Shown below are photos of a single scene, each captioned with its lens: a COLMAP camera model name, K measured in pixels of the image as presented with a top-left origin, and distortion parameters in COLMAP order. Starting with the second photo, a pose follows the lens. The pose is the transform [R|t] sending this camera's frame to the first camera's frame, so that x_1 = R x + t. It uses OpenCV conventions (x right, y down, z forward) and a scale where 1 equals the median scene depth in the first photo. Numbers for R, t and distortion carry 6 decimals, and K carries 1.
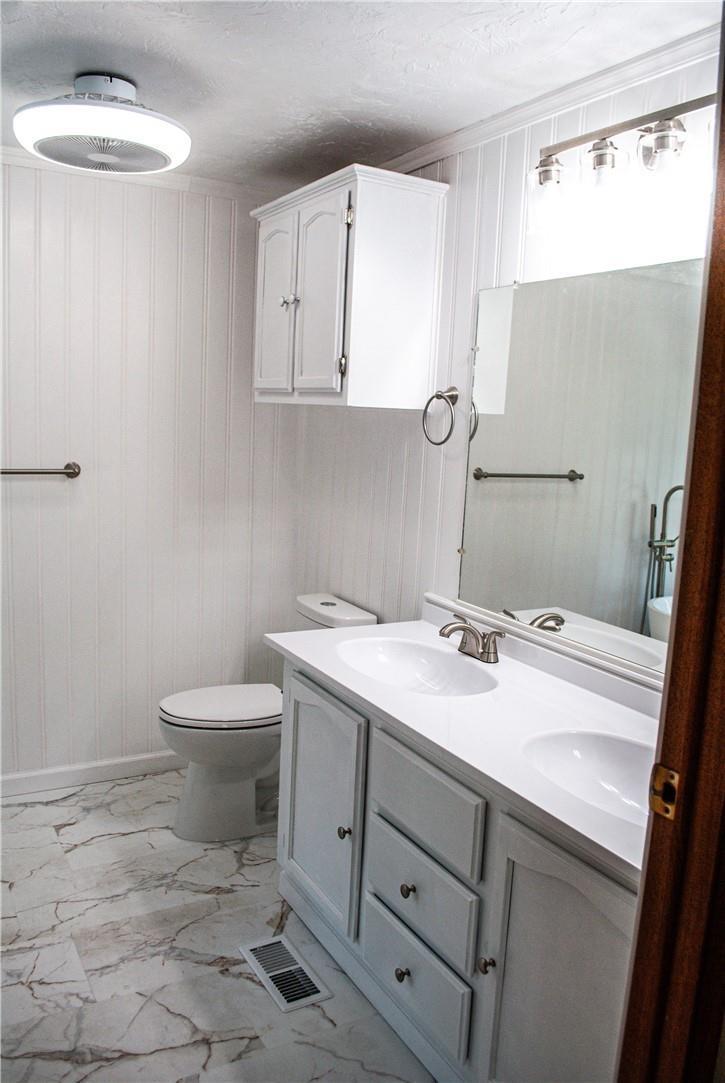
lens RADIAL K [[857.8, 0, 362.5], [0, 857.8, 541.5], [0, 0, 1]] dist [-0.081125, 0.008509]
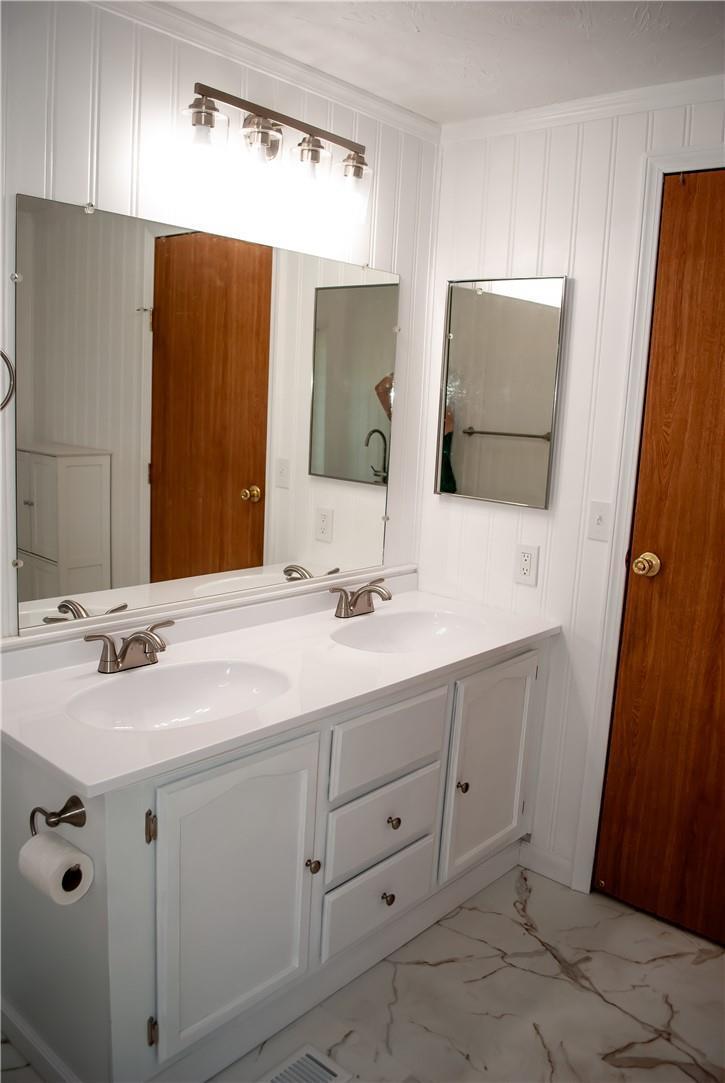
lens RADIAL K [[857.8, 0, 362.5], [0, 857.8, 541.5], [0, 0, 1]] dist [-0.081125, 0.008509]
pose [[-0.323670, -0.232577, 0.917140, -0.788365], [0.065989, 0.961409, 0.267092, -0.221542], [-0.943866, 0.146970, -0.295832, 1.188148]]
